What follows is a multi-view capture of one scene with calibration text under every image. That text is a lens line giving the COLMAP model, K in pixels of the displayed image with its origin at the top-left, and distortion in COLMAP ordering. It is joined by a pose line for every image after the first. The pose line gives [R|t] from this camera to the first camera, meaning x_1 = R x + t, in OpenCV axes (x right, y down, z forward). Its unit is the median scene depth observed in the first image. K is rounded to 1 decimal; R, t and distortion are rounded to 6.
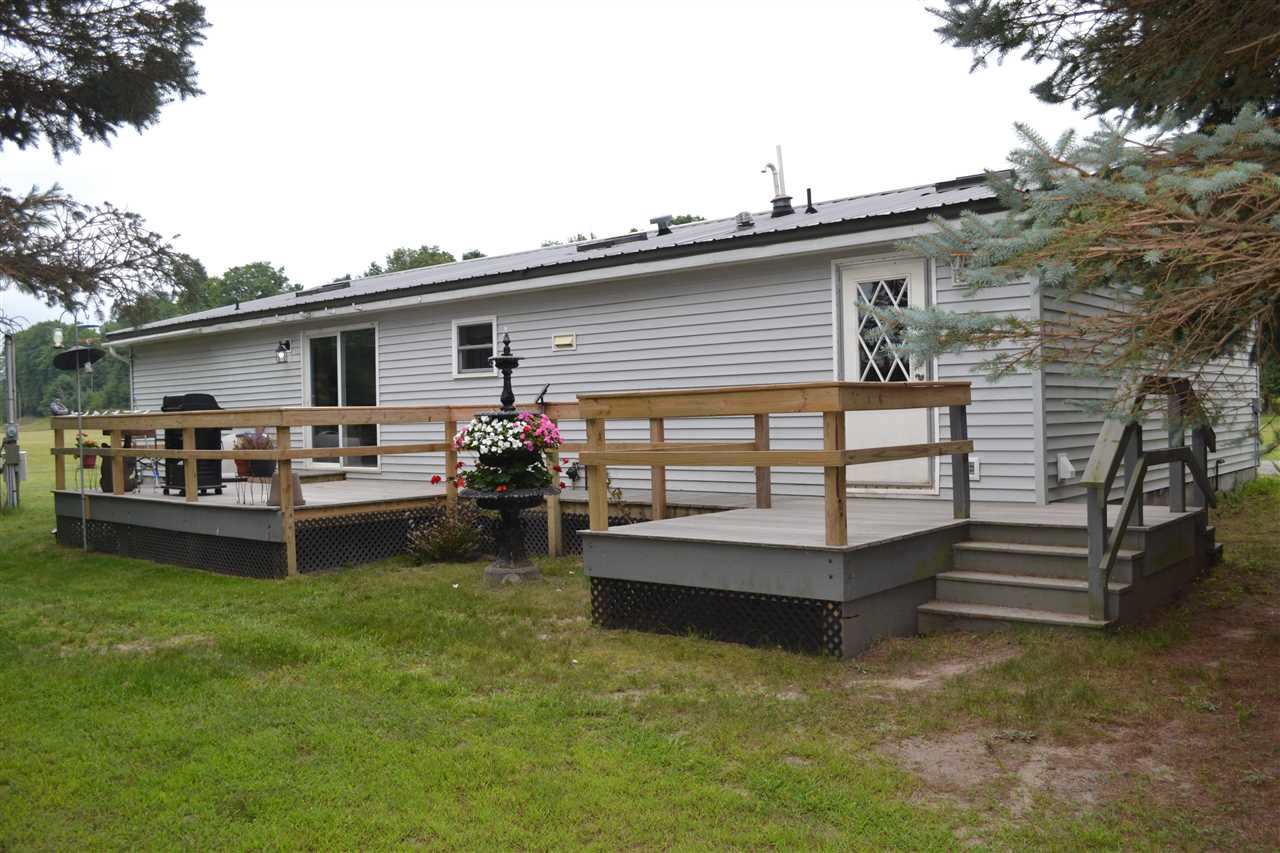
lens RADIAL K [[1101.4, 0, 640.0], [0, 1101.4, 426.5], [0, 0, 1]] dist [-0.072049, -0.002886]
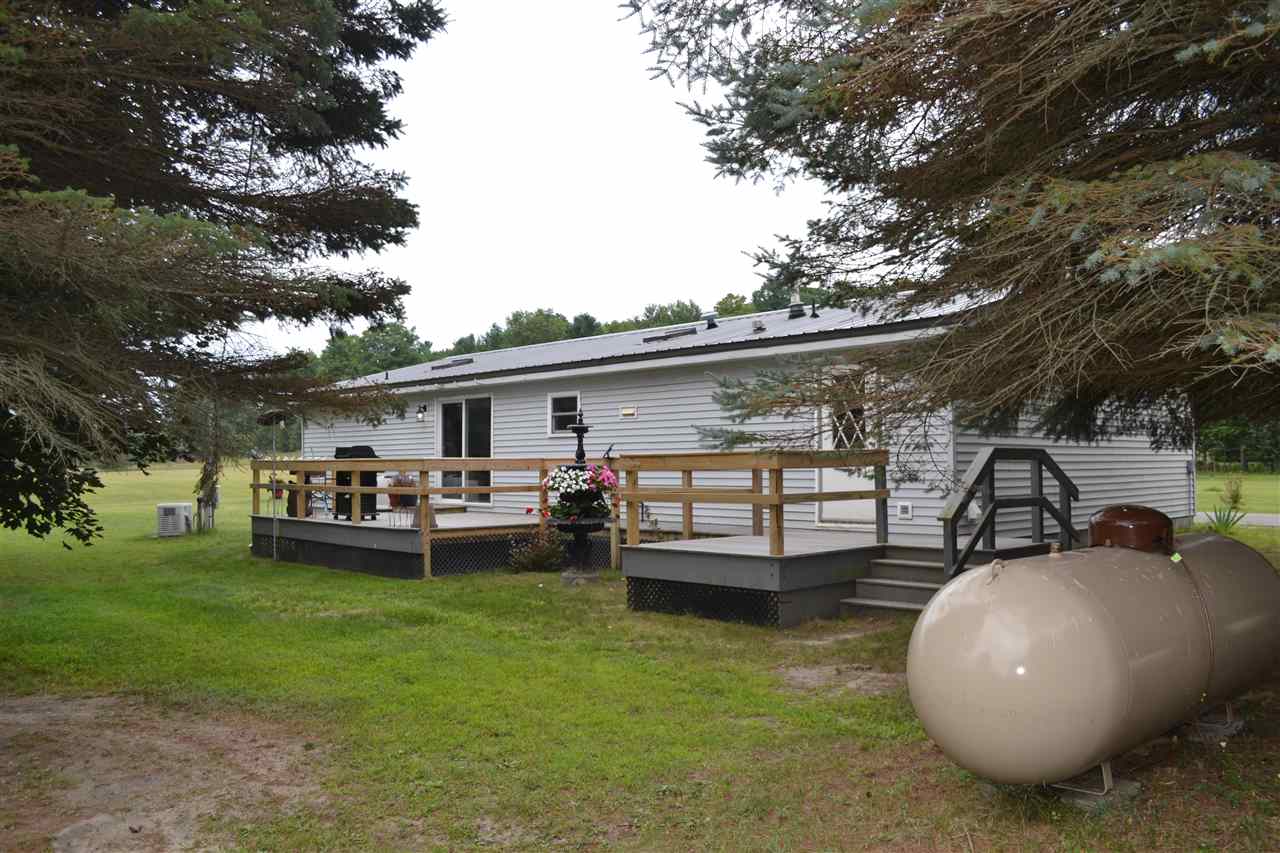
lens RADIAL K [[1021.9, 0, 640.0], [0, 1021.9, 426.5], [0, 0, 1]] dist [-0.074882, 0.002388]
pose [[0.995442, 0.013513, -0.094406, 0.074361], [-0.017905, 0.998788, -0.045837, -0.002434], [0.093672, 0.047318, 0.994478, -0.283563]]
